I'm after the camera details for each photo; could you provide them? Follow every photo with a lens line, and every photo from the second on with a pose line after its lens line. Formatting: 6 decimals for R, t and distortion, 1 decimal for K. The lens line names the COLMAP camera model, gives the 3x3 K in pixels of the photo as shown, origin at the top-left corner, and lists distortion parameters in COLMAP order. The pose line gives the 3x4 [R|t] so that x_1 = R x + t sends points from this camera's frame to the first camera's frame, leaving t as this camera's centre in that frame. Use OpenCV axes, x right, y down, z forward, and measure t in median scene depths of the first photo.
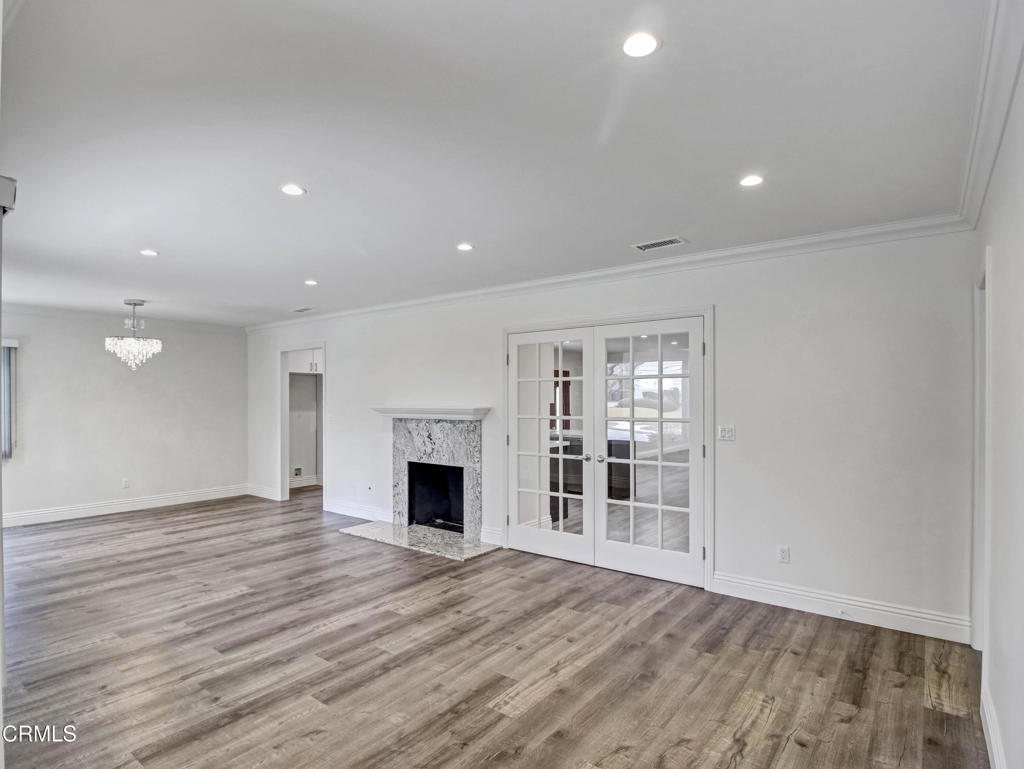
lens RADIAL K [[550.8, 0, 512.2], [0, 550.8, 399.5], [0, 0, 1]] dist [0.021090, -0.031079]
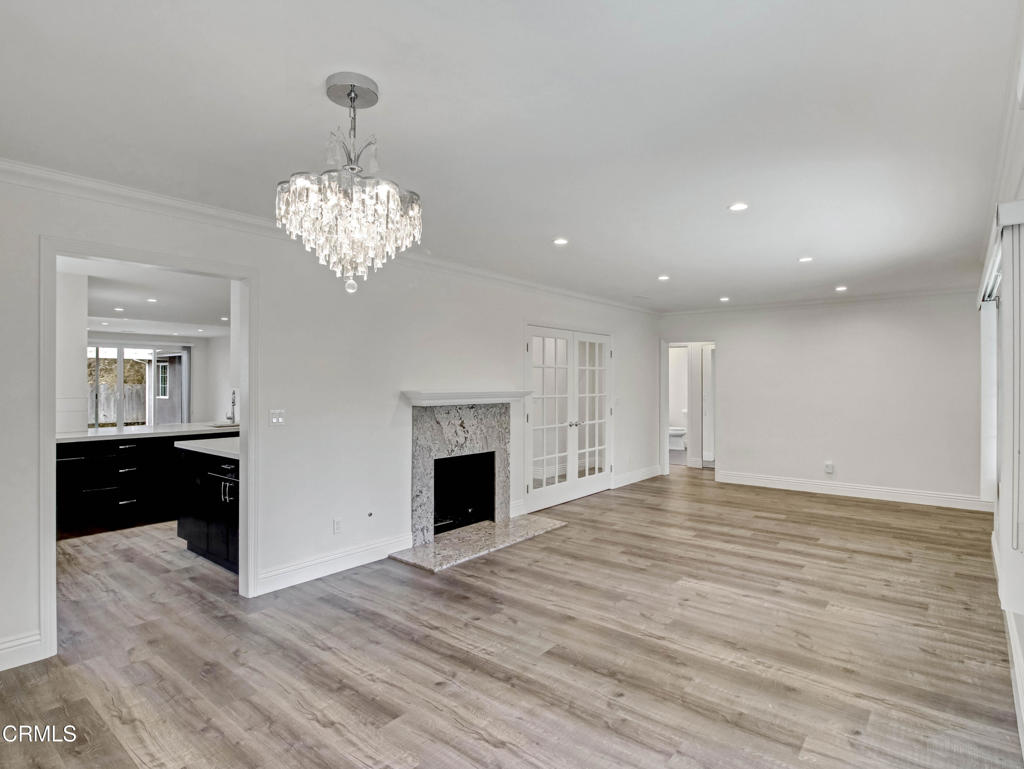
lens RADIAL K [[550.8, 0, 512.2], [0, 550.8, 399.5], [0, 0, 1]] dist [0.021090, -0.031079]
pose [[0.022141, -0.033839, 0.999182, -1.152133], [-0.007481, 0.999393, 0.034012, -0.002980], [-0.999727, -0.008228, 0.021874, 1.024020]]
